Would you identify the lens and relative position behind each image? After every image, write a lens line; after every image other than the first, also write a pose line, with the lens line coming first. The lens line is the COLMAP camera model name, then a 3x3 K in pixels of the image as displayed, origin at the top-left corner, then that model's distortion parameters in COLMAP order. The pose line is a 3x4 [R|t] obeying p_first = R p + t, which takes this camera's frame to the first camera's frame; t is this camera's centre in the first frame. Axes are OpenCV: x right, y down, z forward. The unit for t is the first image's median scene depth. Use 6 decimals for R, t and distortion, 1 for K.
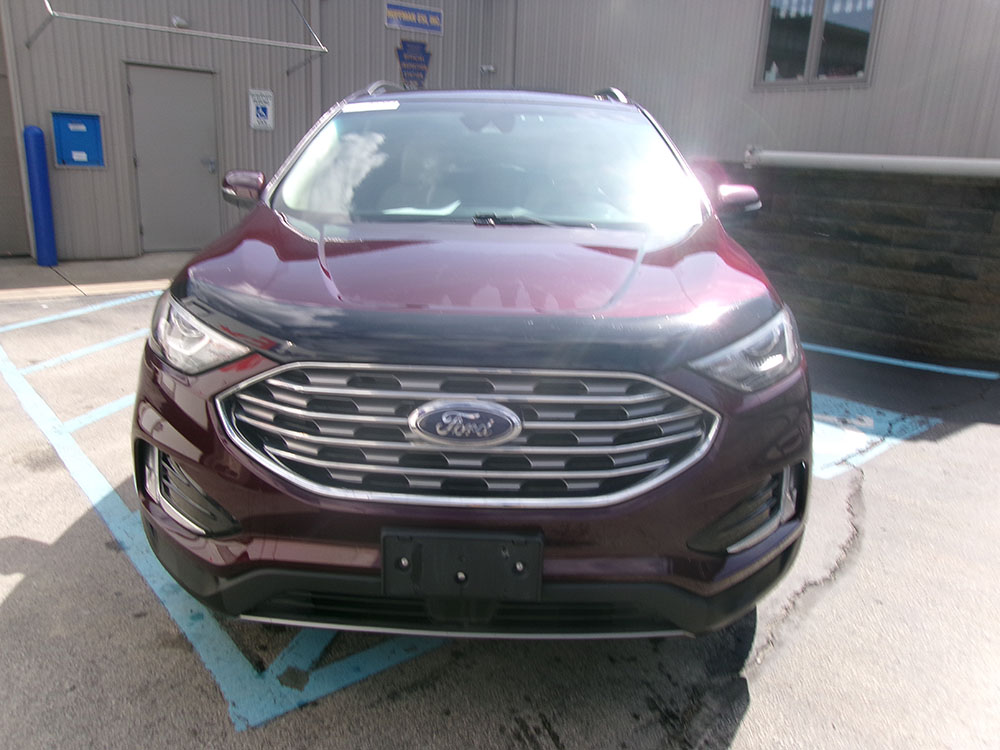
lens RADIAL K [[761.5, 0, 500.0], [0, 761.5, 375.0], [0, 0, 1]] dist [0.001380, -0.004577]
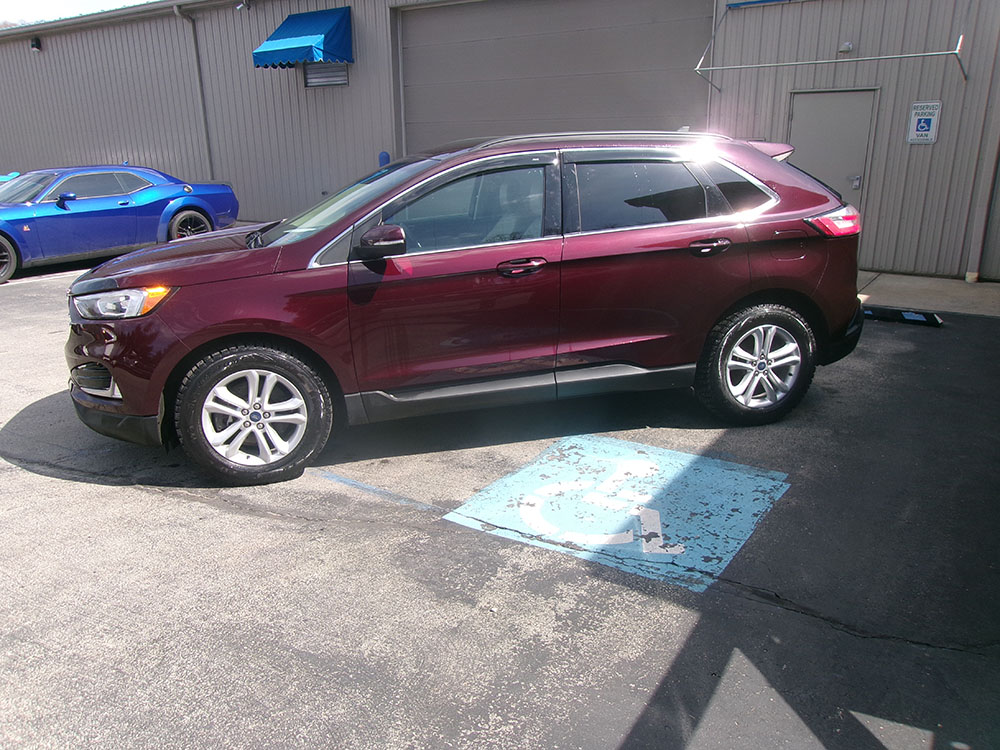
lens RADIAL K [[773.1, 0, 500.0], [0, 773.1, 375.0], [0, 0, 1]] dist [0.005172, 0.001464]
pose [[0.286345, 0.237895, -0.928123, 0.554572], [-0.239193, 0.955763, 0.171184, -0.098763], [0.927790, 0.172982, 0.330580, 0.280327]]
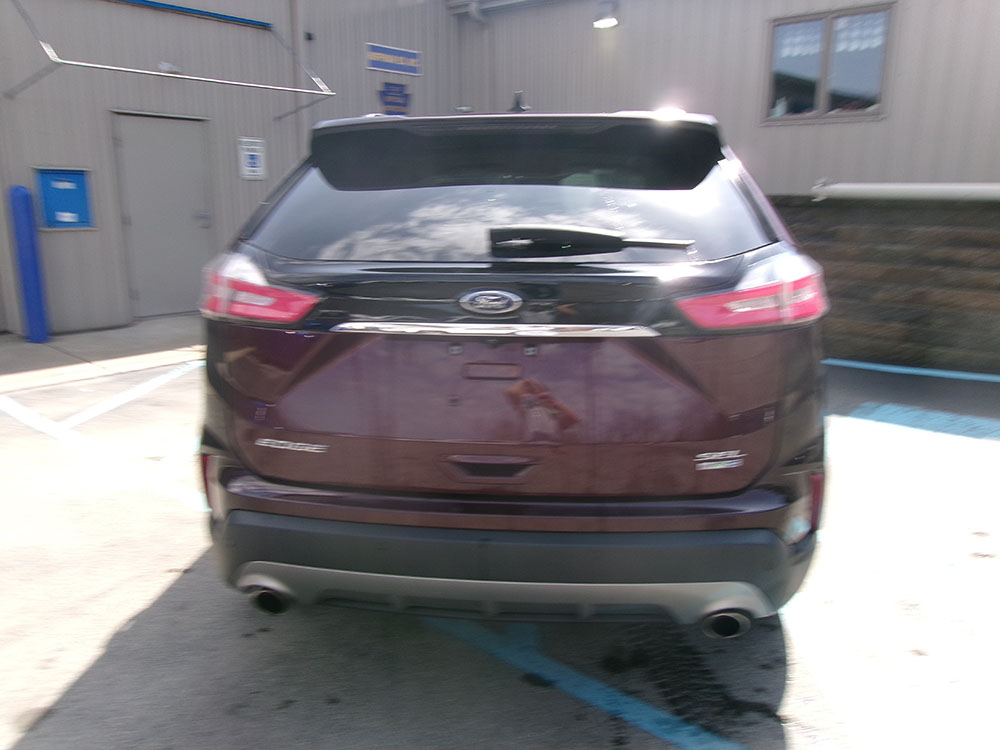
lens RADIAL K [[761.5, 0, 500.0], [0, 761.5, 375.0], [0, 0, 1]] dist [0.001380, -0.004577]
pose [[0.982765, -0.079937, 0.166685, -0.212784], [0.086502, 0.995722, -0.032492, -0.029176], [-0.163375, 0.046351, 0.985475, 0.044434]]
